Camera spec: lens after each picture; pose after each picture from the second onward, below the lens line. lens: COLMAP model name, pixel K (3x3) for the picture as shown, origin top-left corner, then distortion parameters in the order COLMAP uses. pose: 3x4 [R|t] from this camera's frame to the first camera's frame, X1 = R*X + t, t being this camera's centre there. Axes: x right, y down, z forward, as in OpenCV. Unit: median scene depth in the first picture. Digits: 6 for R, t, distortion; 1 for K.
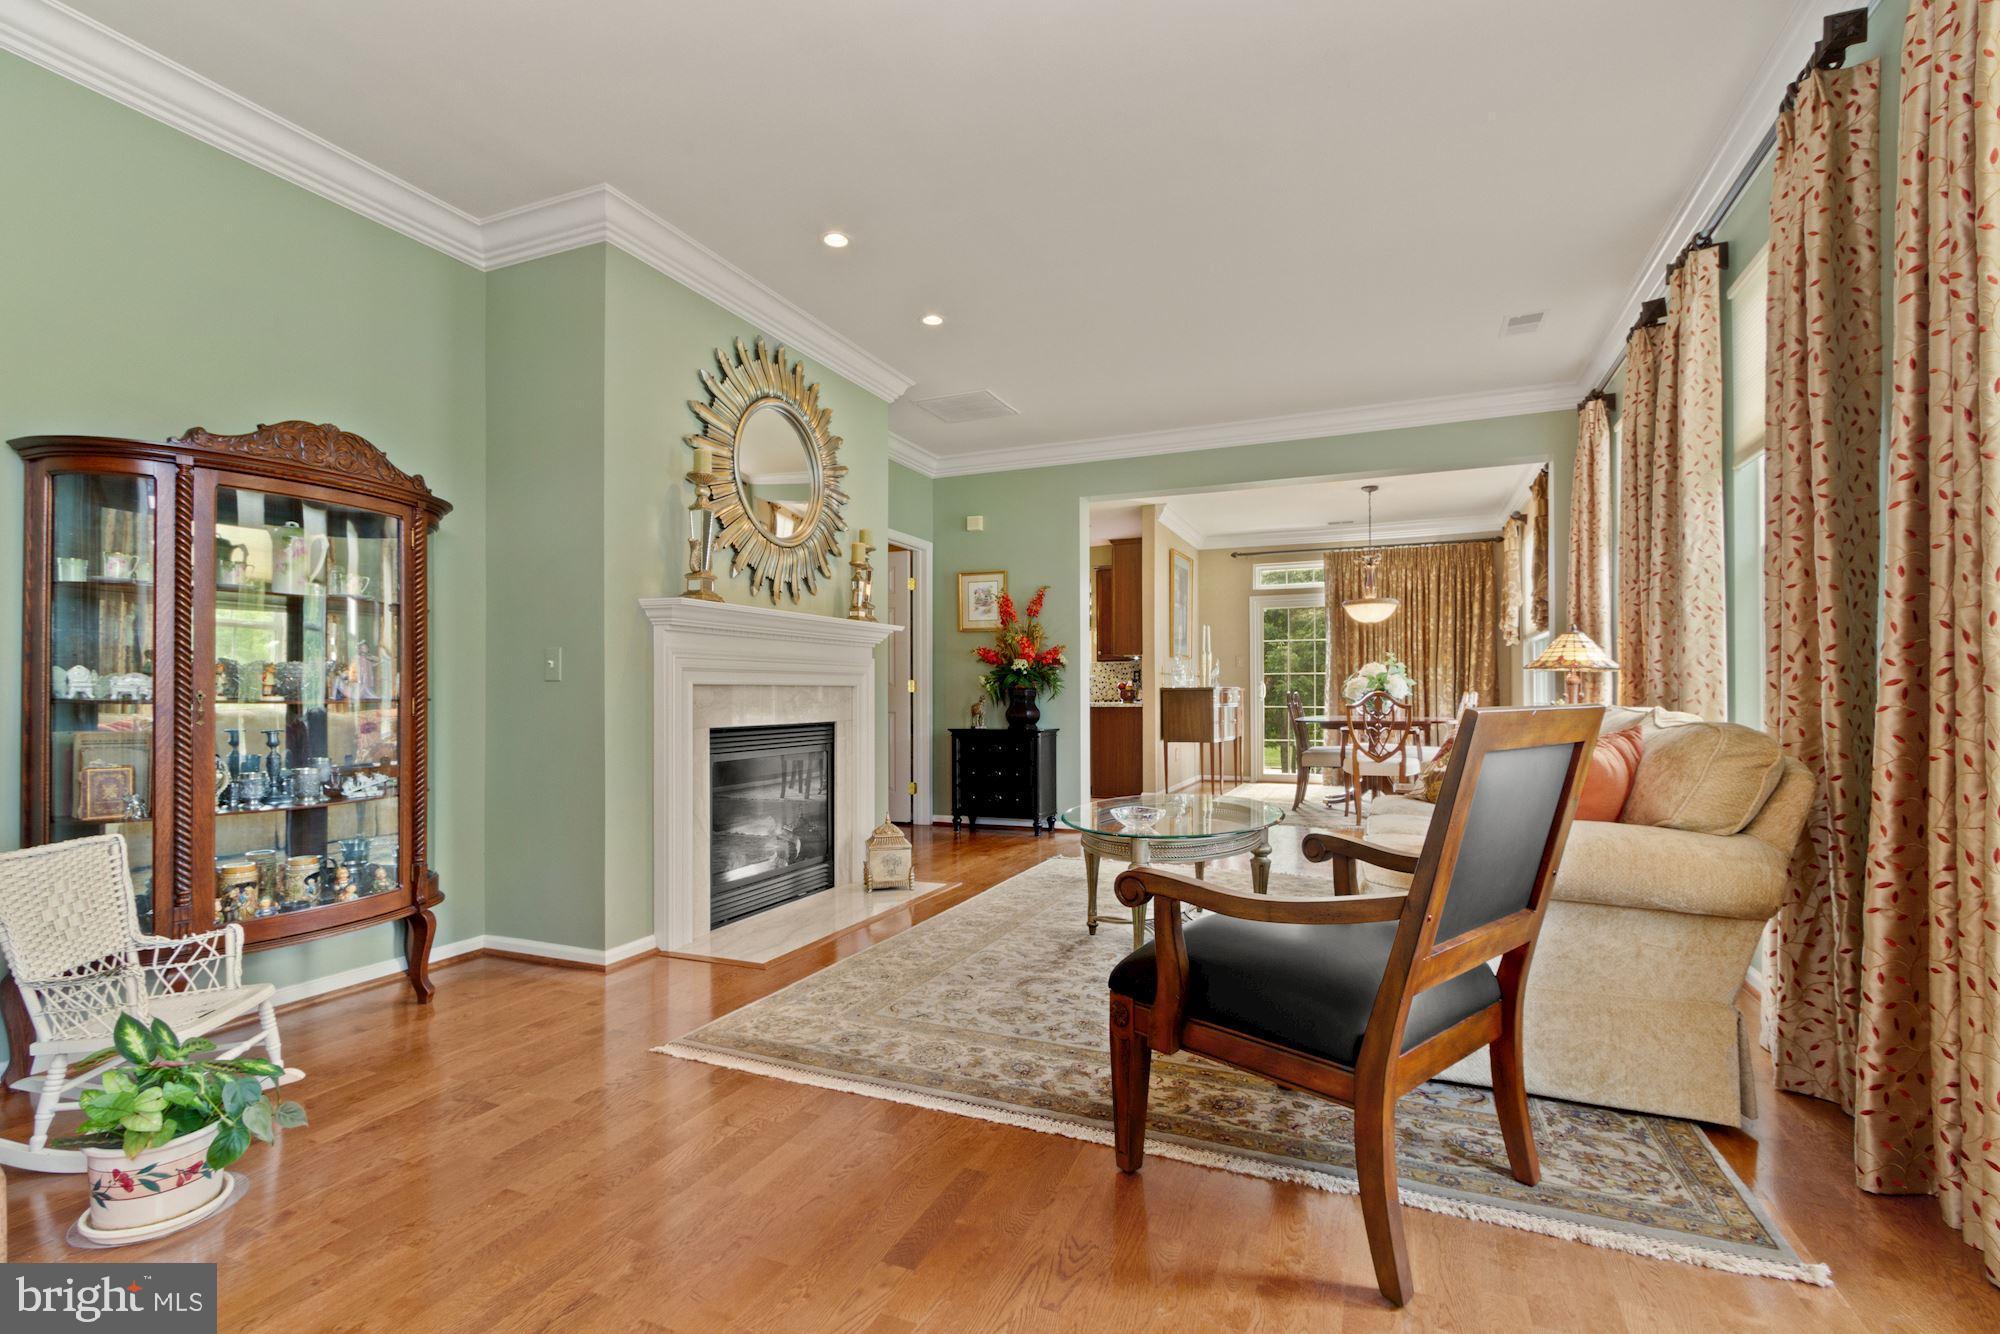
lens RADIAL K [[918.6, 0, 987.4], [0, 918.6, 696.2], [0, 0, 1]] dist [0.001197, -0.000115]
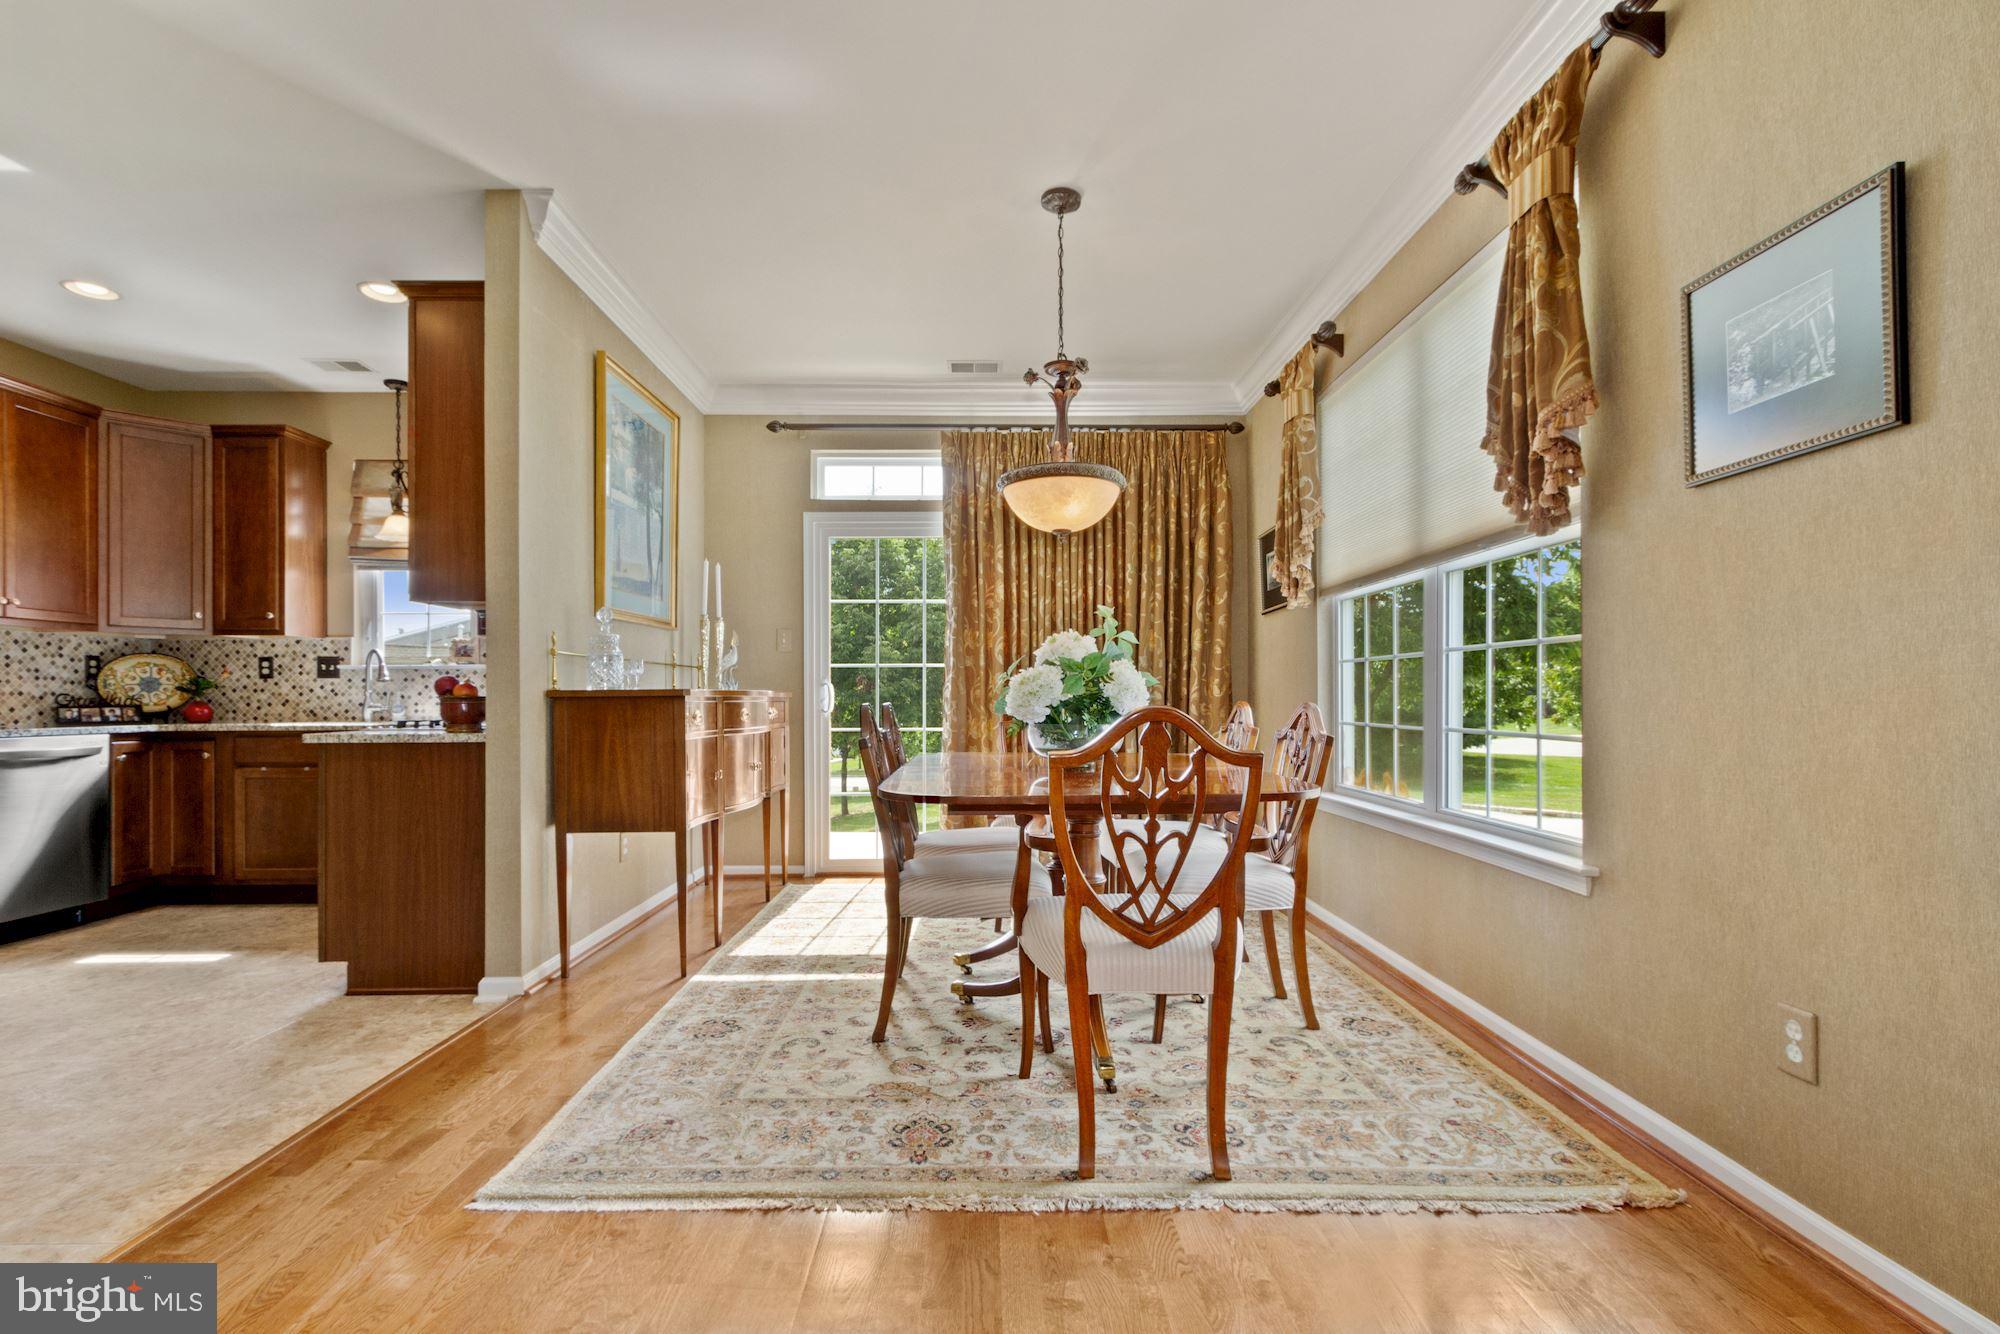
lens RADIAL K [[918.6, 0, 987.4], [0, 918.6, 696.2], [0, 0, 1]] dist [0.001197, -0.000115]
pose [[0.913018, 0.000404, 0.407919, 0.429955], [0.002147, 0.999981, -0.005795, -0.009668], [-0.407914, 0.006167, 0.913000, 1.242861]]
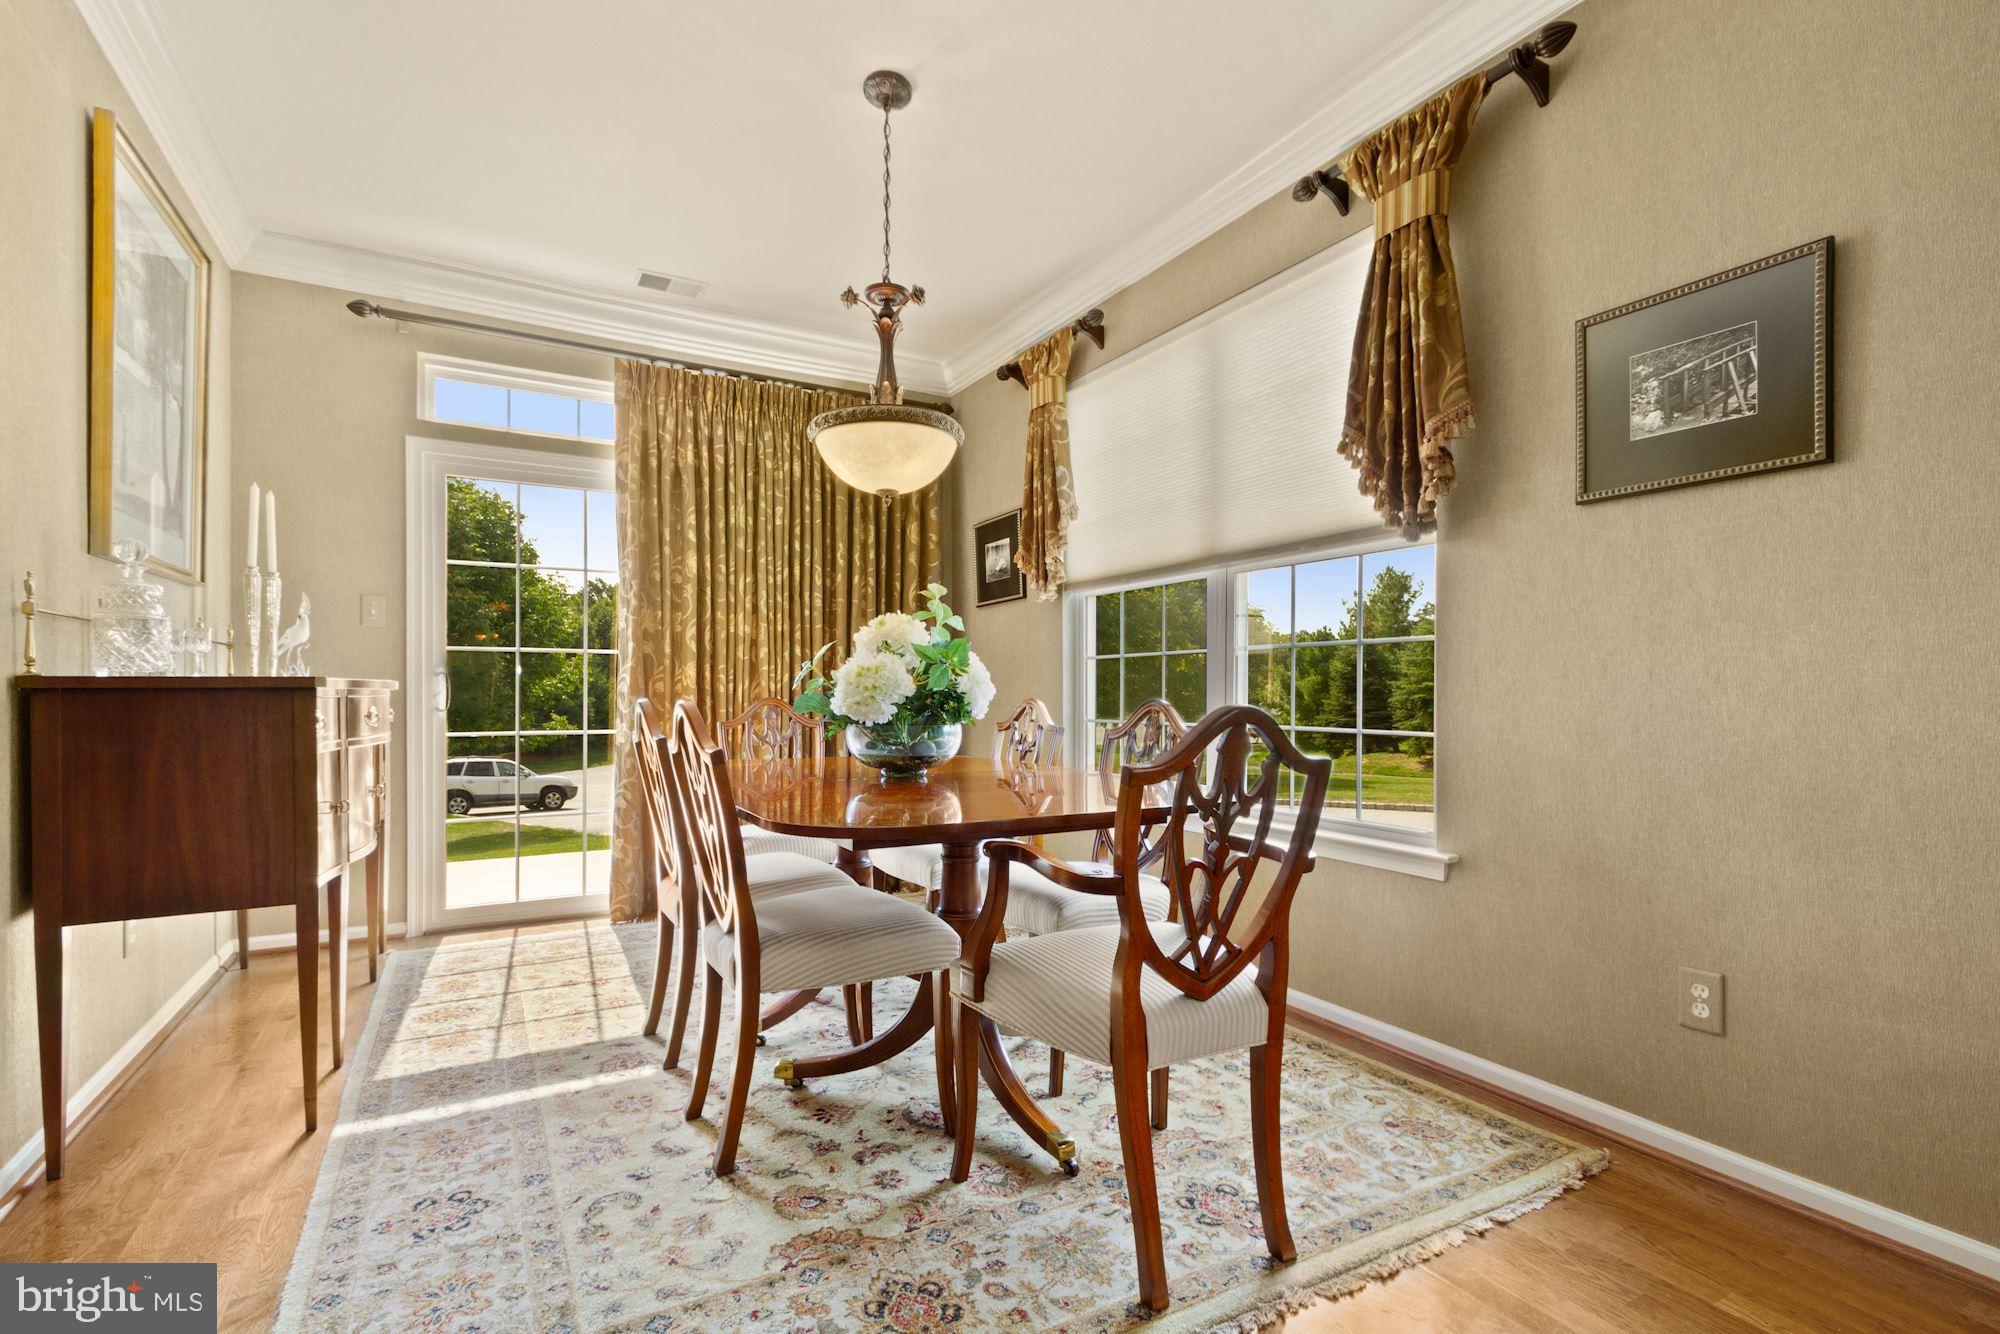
lens RADIAL K [[918.6, 0, 987.4], [0, 918.6, 696.2], [0, 0, 1]] dist [0.001197, -0.000115]
pose [[0.605599, -0.000205, 0.795770, 0.334996], [-0.000087, 1.000000, 0.000324, -0.010926], [-0.795770, -0.000265, 0.605599, 1.483003]]
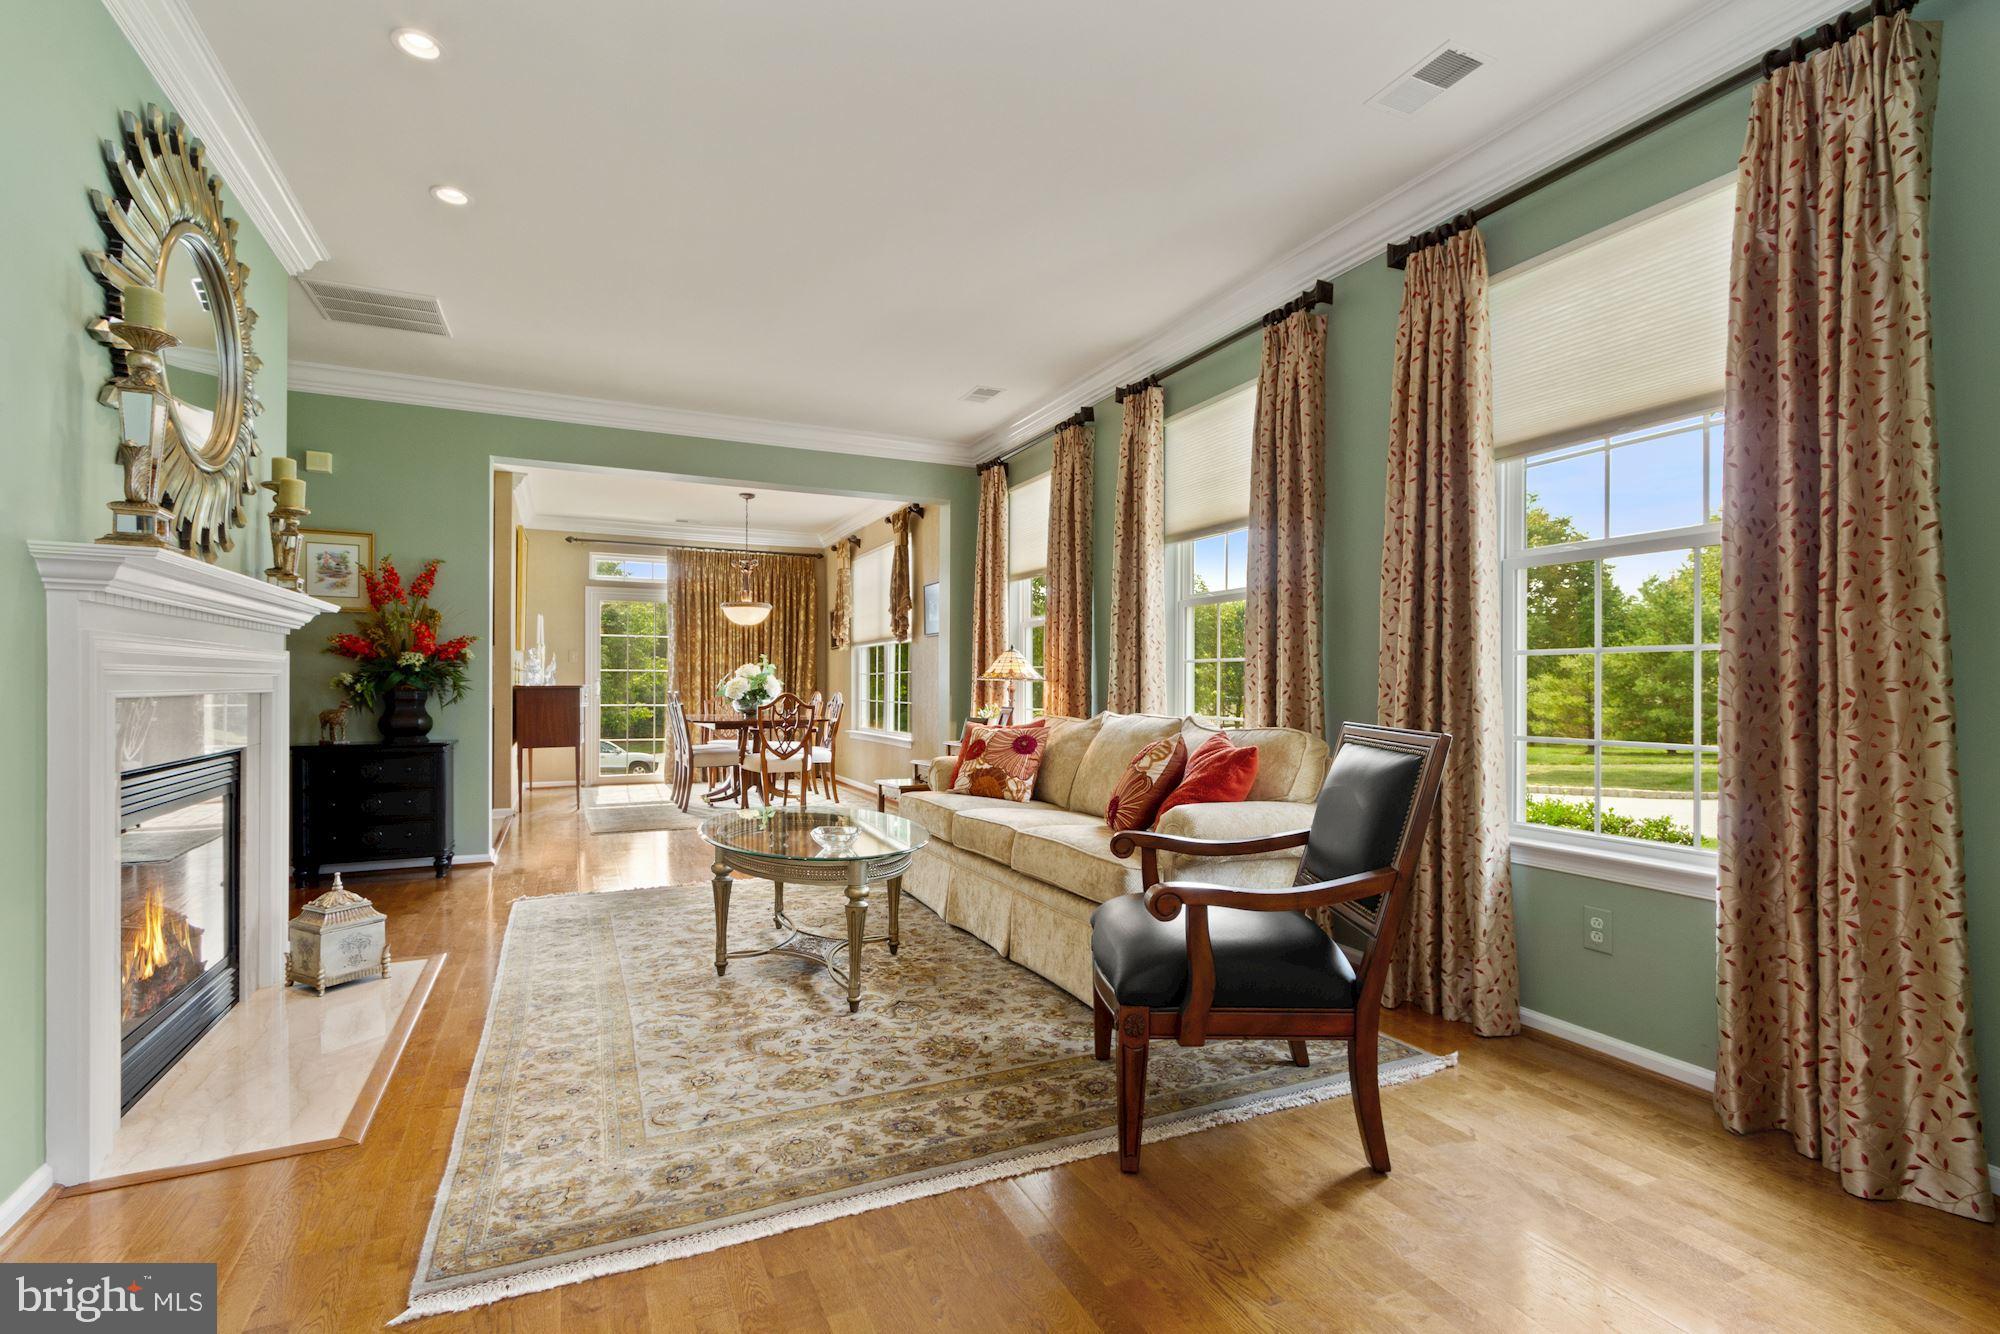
lens RADIAL K [[917.3, 0, 990.7], [0, 917.3, 699.5], [0, 0, 1]] dist [0.001652, 0.000404]
pose [[0.662935, -0.006970, 0.748645, -0.344715], [-0.003777, 0.999913, 0.012654, -0.018985], [-0.748668, -0.011216, 0.662851, 0.196750]]
